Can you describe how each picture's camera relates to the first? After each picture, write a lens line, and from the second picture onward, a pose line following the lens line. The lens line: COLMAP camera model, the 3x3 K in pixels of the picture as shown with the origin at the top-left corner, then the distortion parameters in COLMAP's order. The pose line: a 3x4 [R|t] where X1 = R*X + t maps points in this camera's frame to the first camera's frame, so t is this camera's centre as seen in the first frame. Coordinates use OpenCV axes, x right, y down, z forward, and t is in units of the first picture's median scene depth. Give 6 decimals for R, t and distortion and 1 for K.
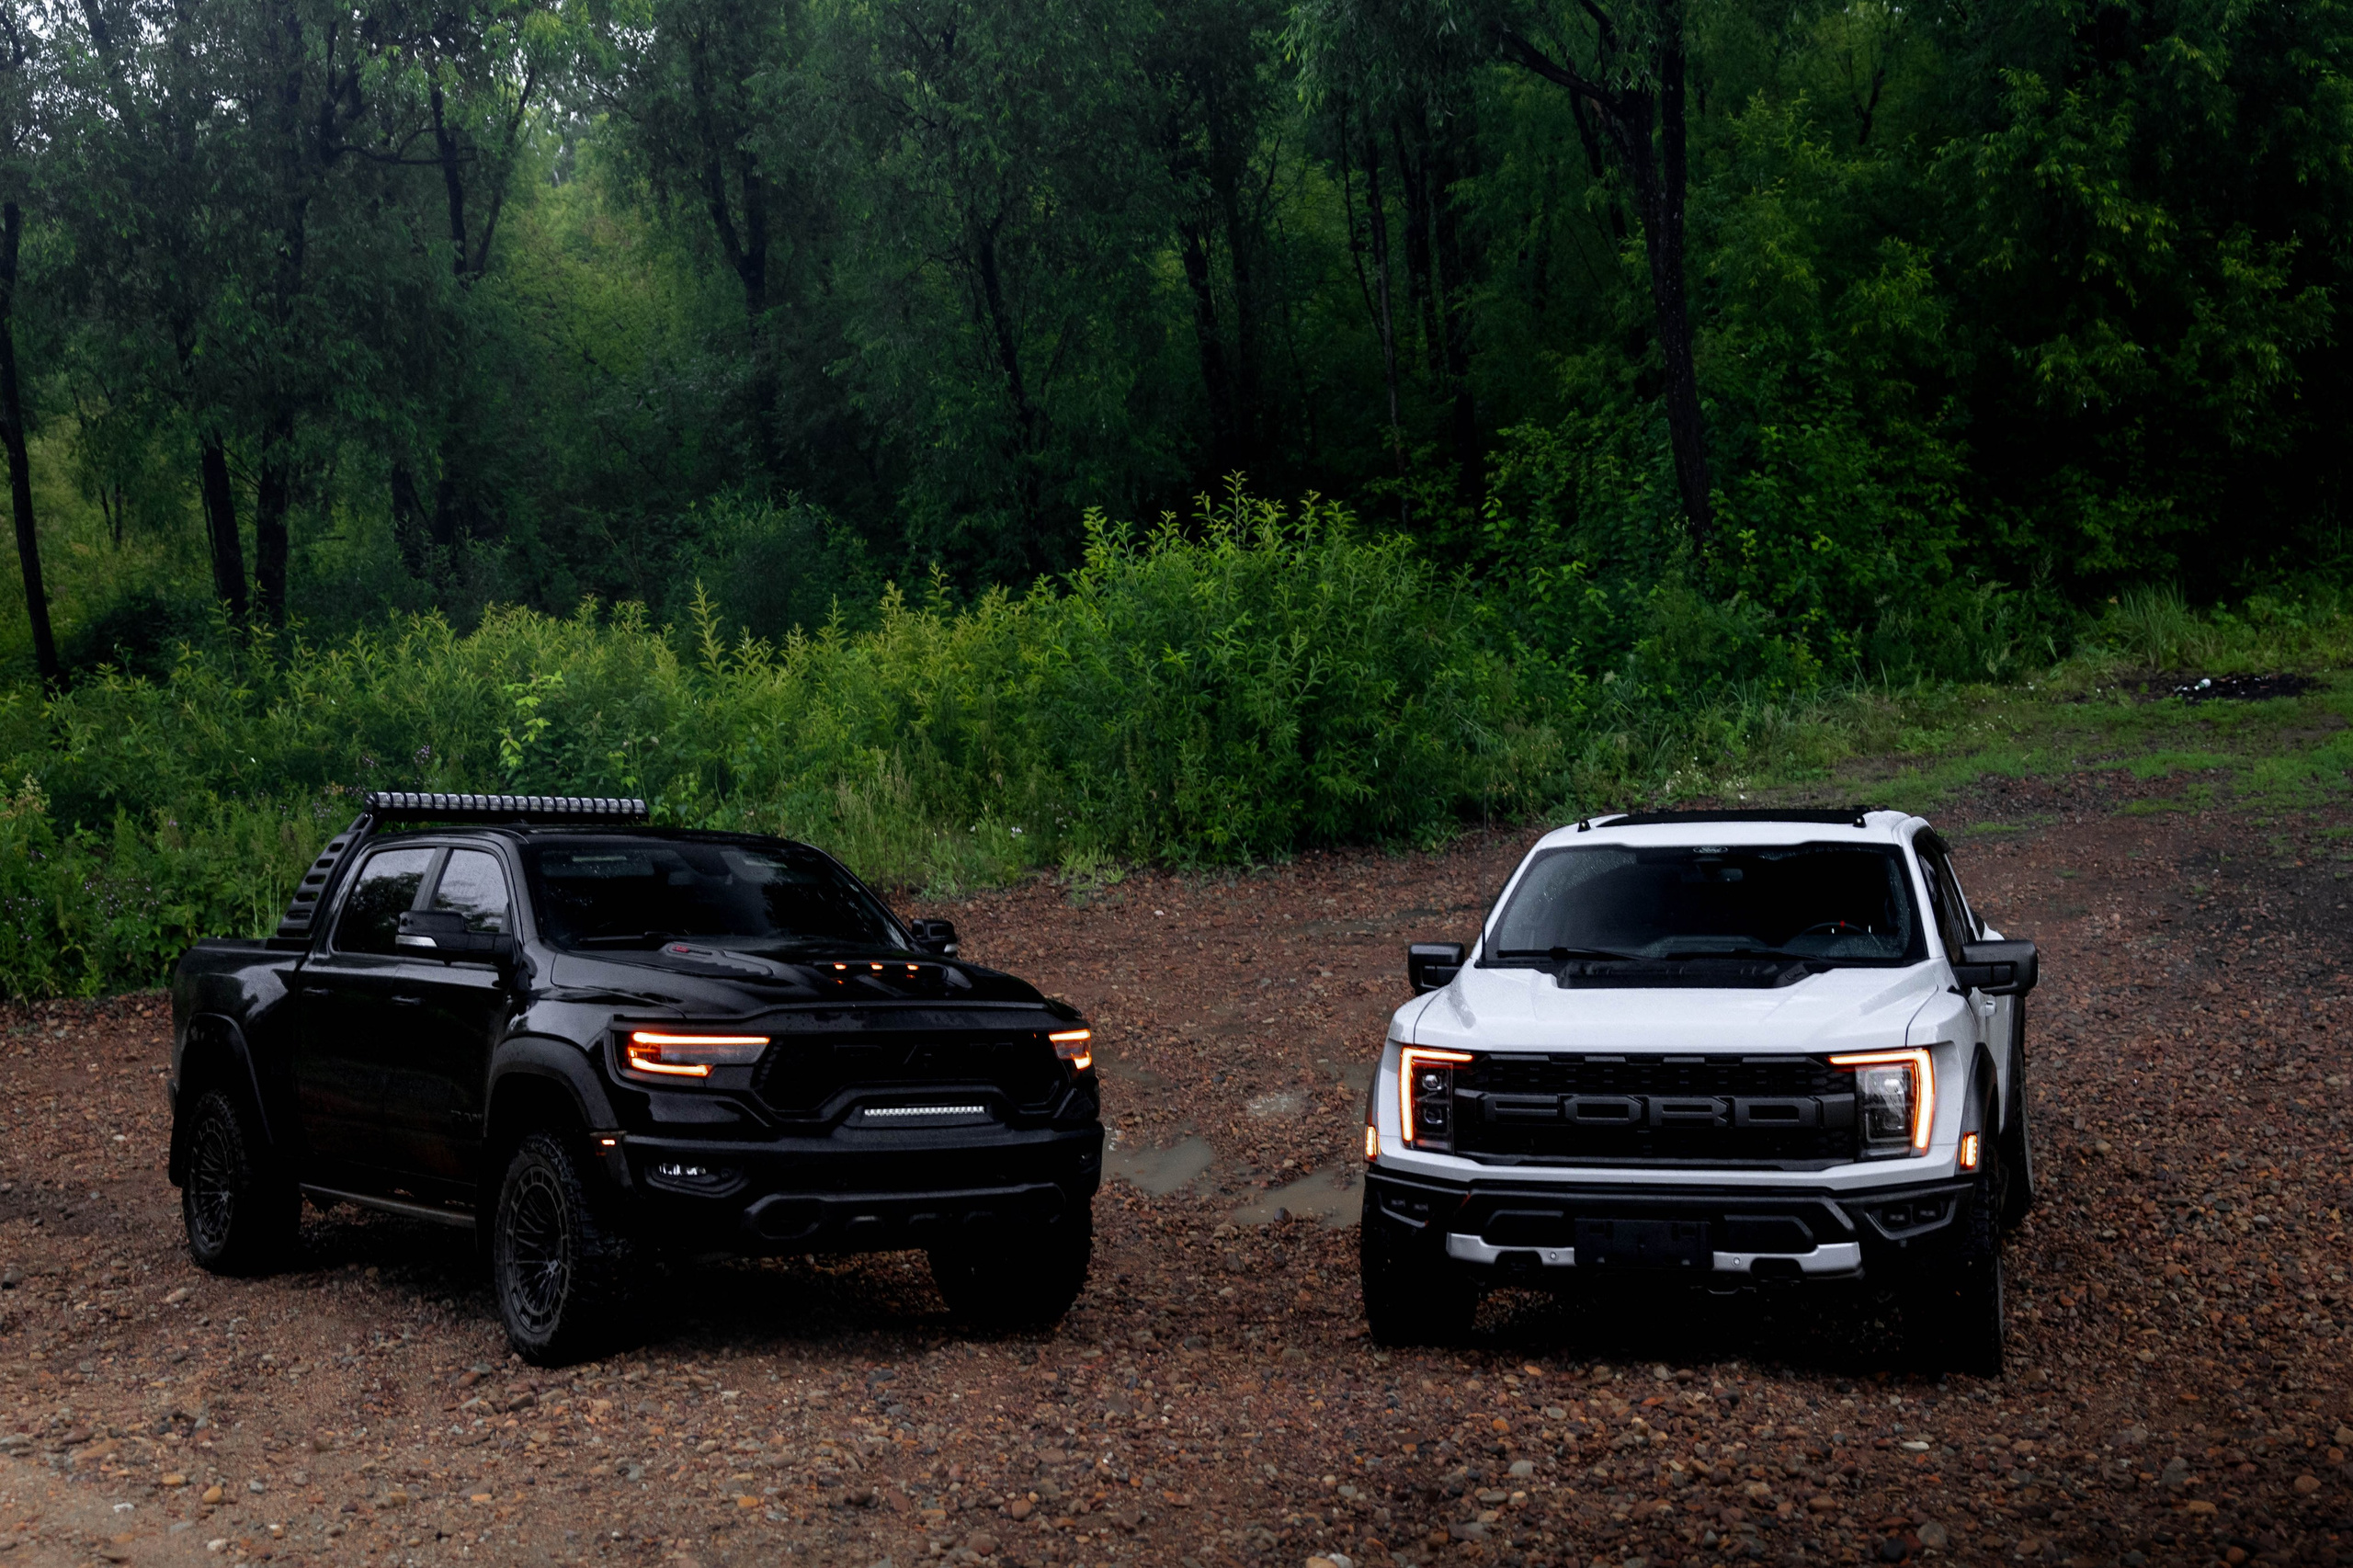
lens RADIAL K [[2831.1, 0, 1169.0], [0, 2831.1, 890.3], [0, 0, 1]] dist [-0.015663, -0.006476]
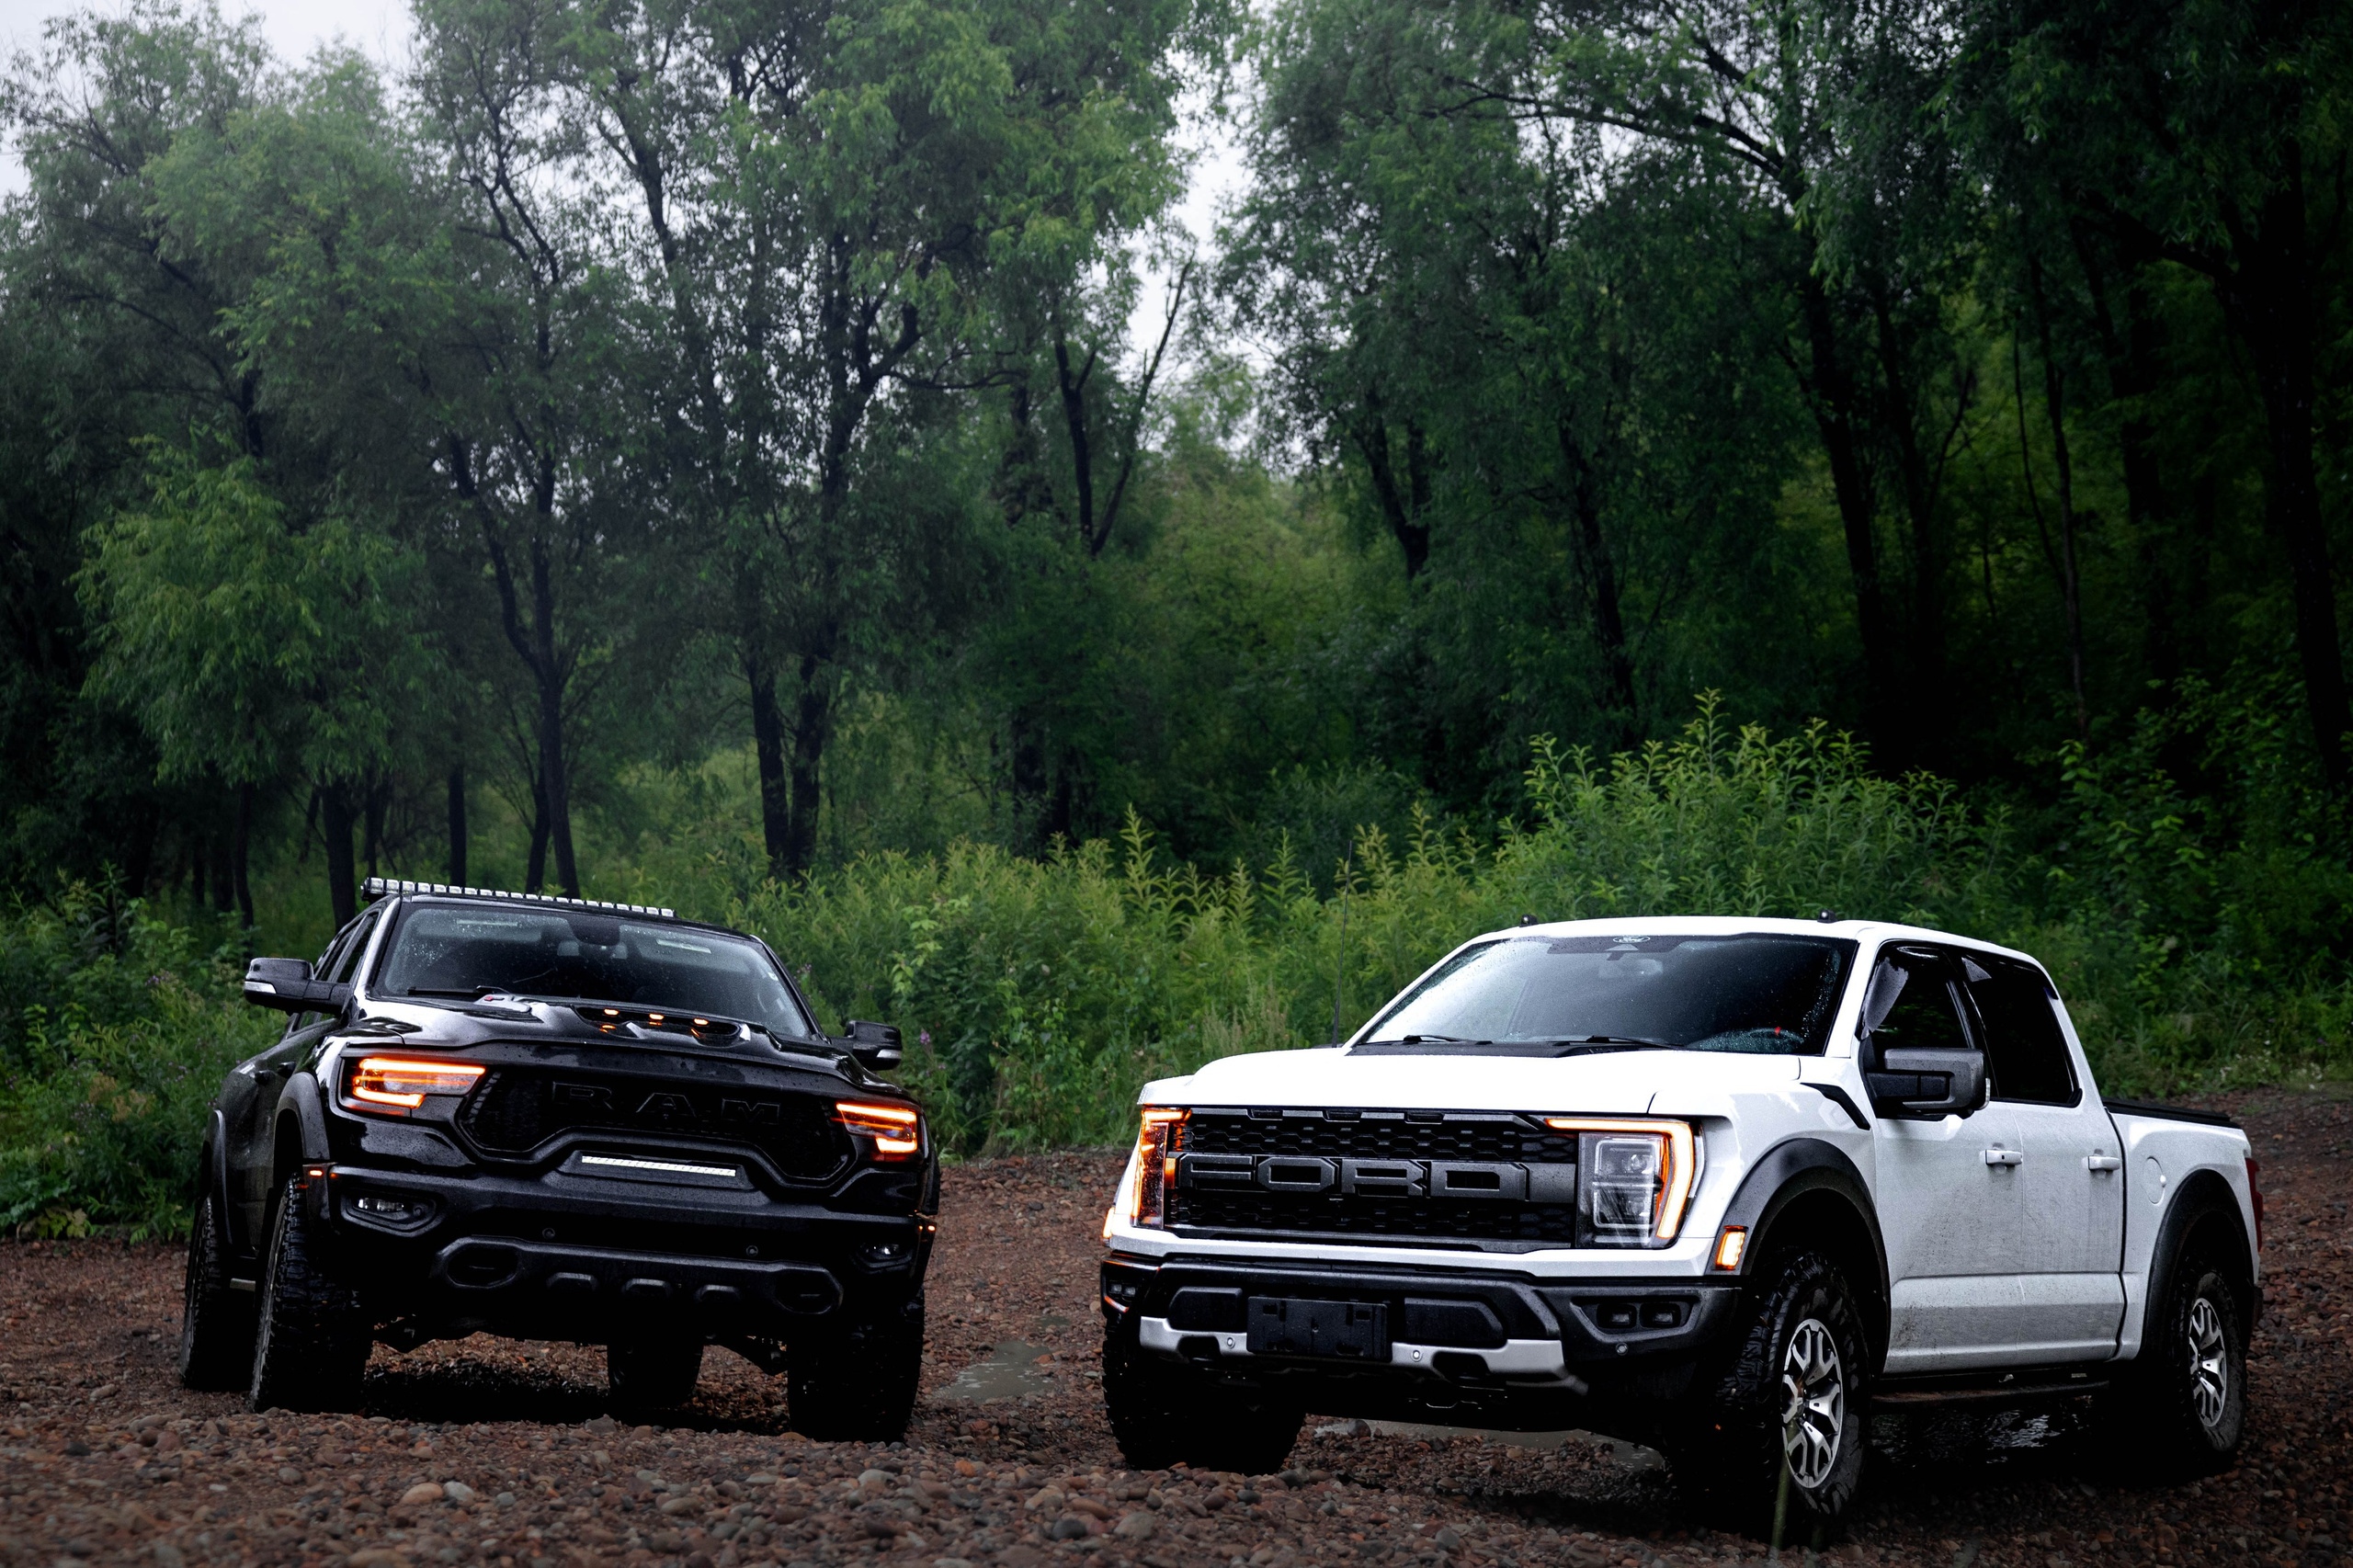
lens RADIAL K [[3225.1, 0, 1184.5], [0, 3225.1, 844.6], [0, 0, 1]] dist [0.064225, 0.045672]
pose [[0.961902, 0.025932, -0.272164, 0.141350], [-0.063822, 0.989286, -0.131303, 0.040388], [0.265843, 0.143671, 0.953250, 0.017255]]
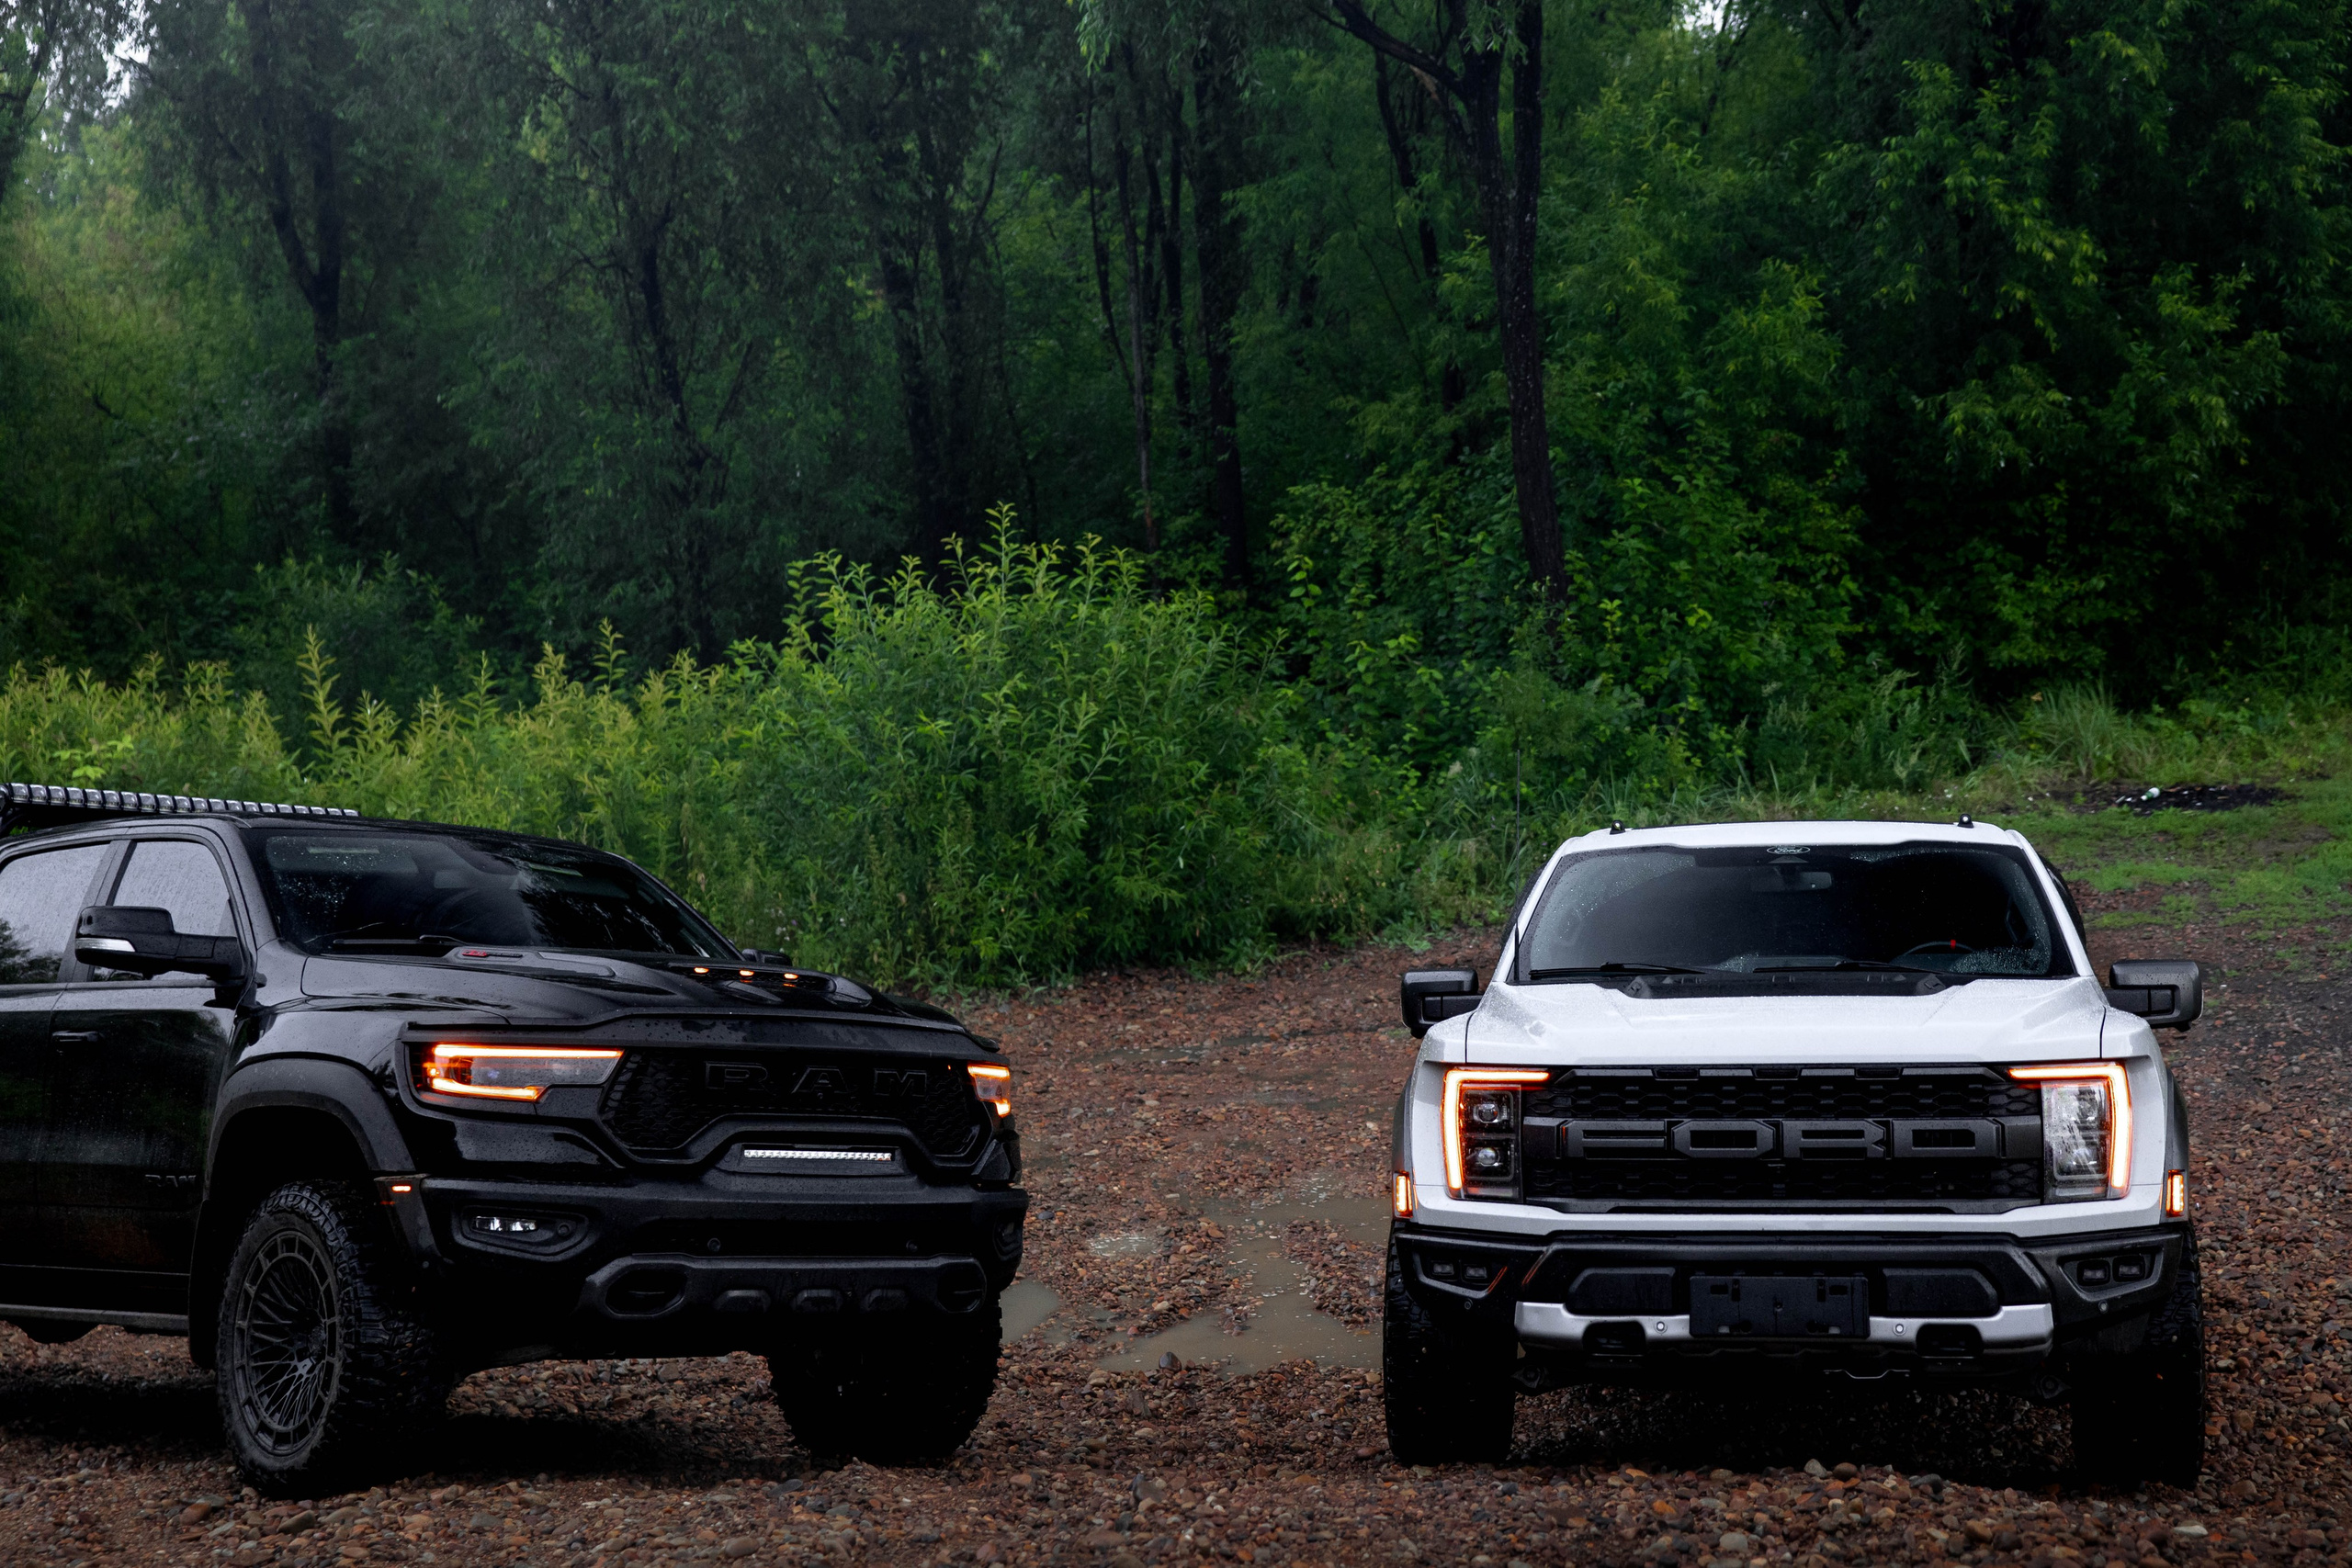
lens RADIAL K [[3453.4, 0, 1179.7], [0, 3453.4, 952.7], [0, 0, 1]] dist [0.010038, -0.001830]
pose [[0.993203, 0.011806, 0.115795, -0.039025], [-0.006237, 0.998812, -0.048335, 0.027070], [-0.116228, 0.047285, 0.992096, 0.026263]]
